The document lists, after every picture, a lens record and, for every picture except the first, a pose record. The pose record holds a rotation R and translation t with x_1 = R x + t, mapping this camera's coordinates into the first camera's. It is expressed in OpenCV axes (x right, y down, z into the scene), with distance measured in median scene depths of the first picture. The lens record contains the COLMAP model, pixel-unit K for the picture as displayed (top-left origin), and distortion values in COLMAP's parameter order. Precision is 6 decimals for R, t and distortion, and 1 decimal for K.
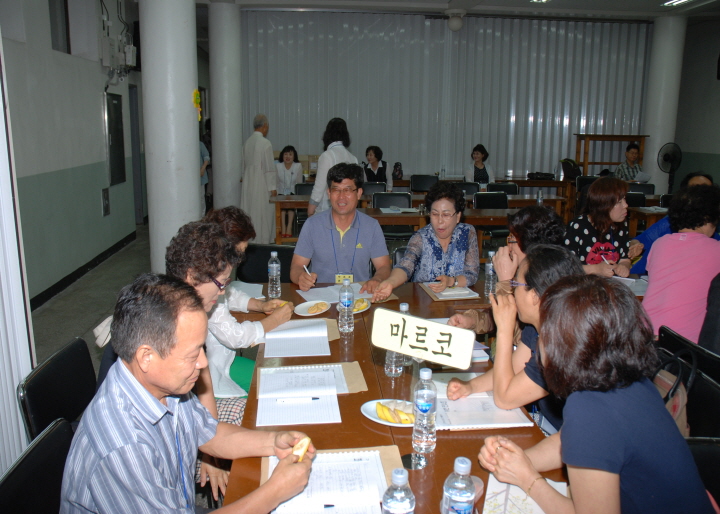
lens RADIAL K [[682.9, 0, 360.0], [0, 682.9, 257.0], [0, 0, 1]] dist [-0.105683, -0.005092]
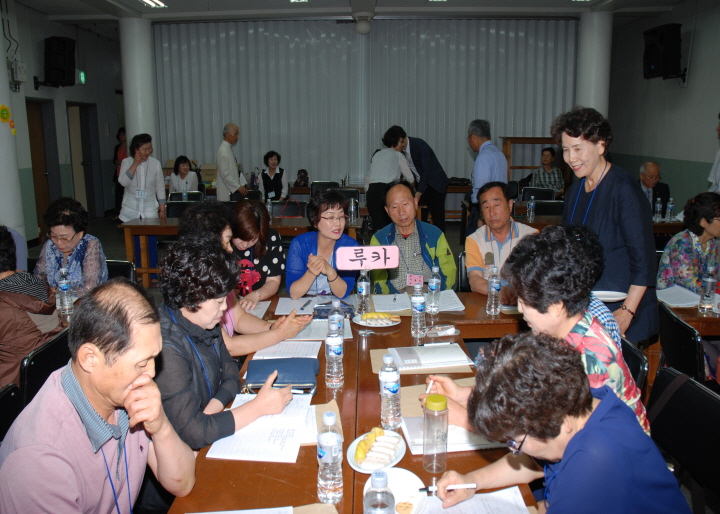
lens RADIAL K [[682.9, 0, 360.0], [0, 682.9, 257.0], [0, 0, 1]] dist [-0.105683, -0.005092]
pose [[0.997956, -0.003689, -0.063805, 0.204162], [0.003244, 0.999970, -0.007074, -0.006344], [0.063830, 0.006852, 0.997937, 0.026312]]
